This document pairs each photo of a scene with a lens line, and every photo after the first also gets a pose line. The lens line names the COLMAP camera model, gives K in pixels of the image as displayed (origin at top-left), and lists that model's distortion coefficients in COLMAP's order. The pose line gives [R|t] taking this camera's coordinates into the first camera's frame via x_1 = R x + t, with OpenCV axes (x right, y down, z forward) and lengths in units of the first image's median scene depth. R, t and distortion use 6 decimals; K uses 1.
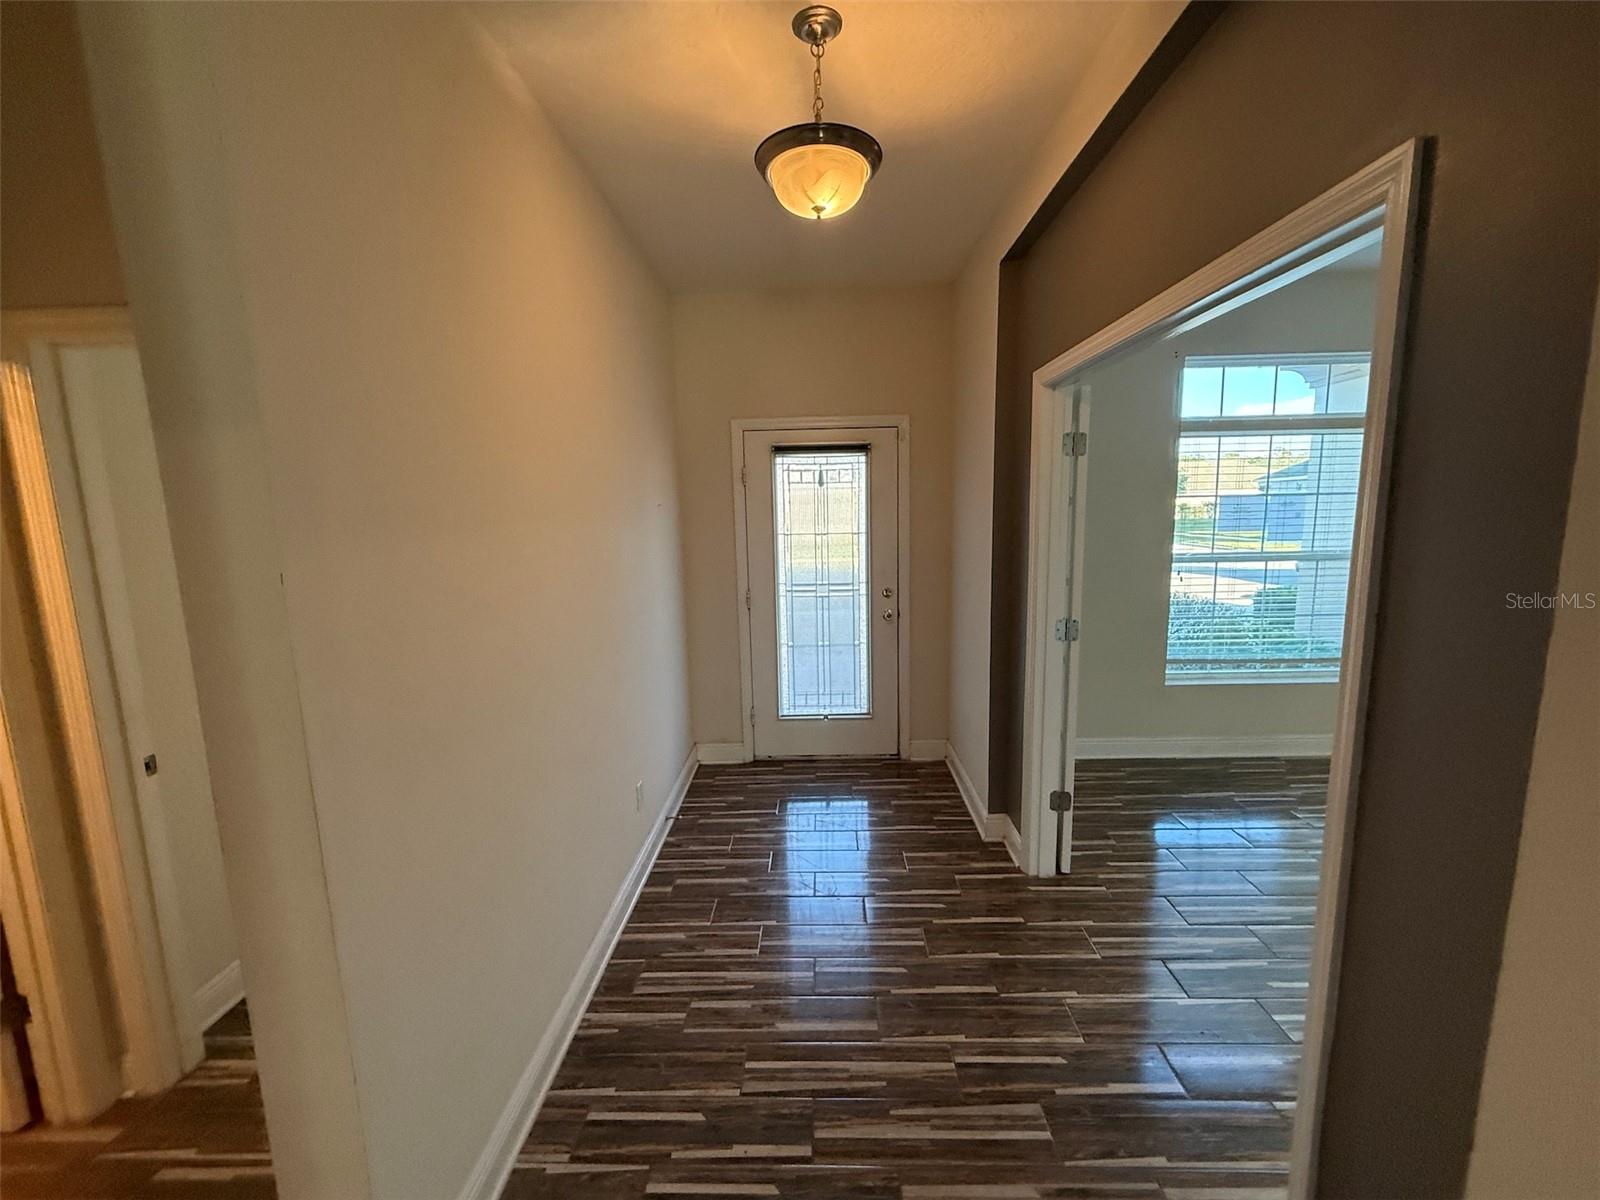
lens RADIAL K [[635.7, 0, 800.0], [0, 635.7, 600.0], [0, 0, 1]] dist [-0.023109, 0.000065]
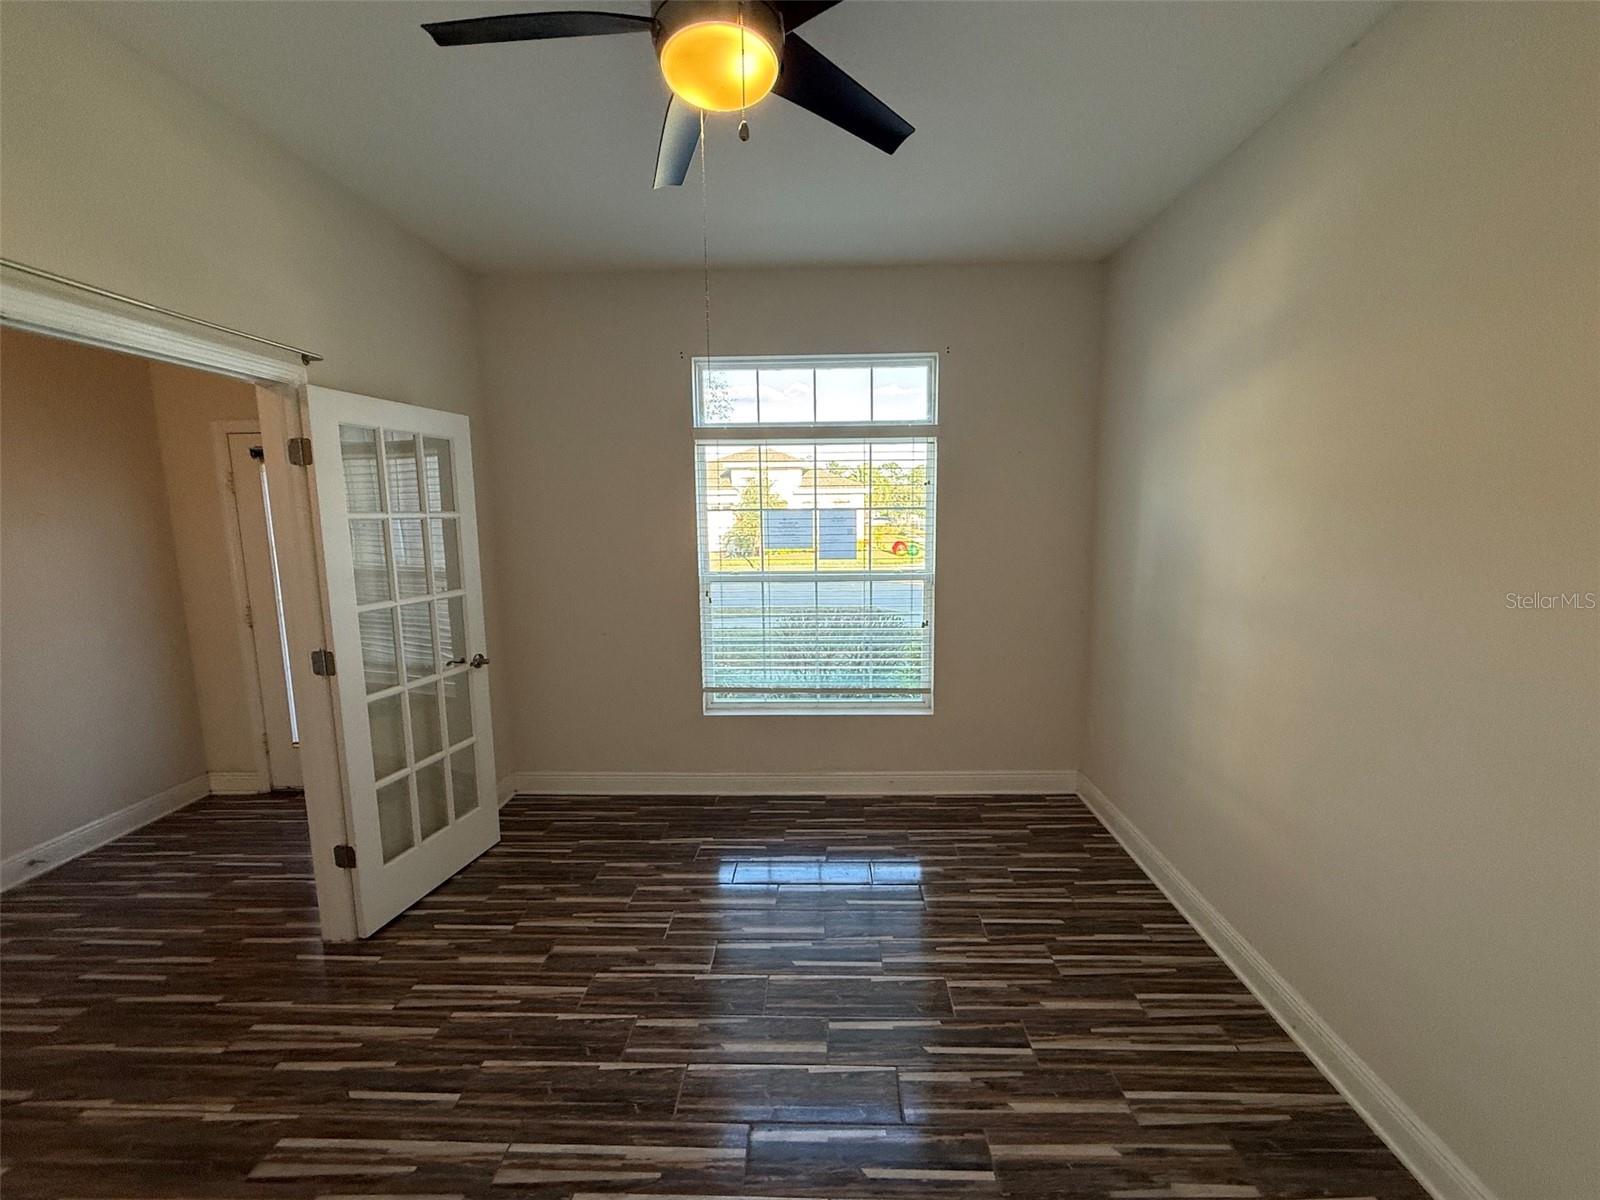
lens RADIAL K [[650.5, 0, 805.2], [0, 650.5, 598.1], [0, 0, 1]] dist [0.001815, -0.000033]
pose [[0.999849, 0.013602, 0.010831, 0.714056], [-0.013564, 0.999902, -0.003607, -0.034033], [-0.010879, 0.003460, 0.999935, 0.052633]]
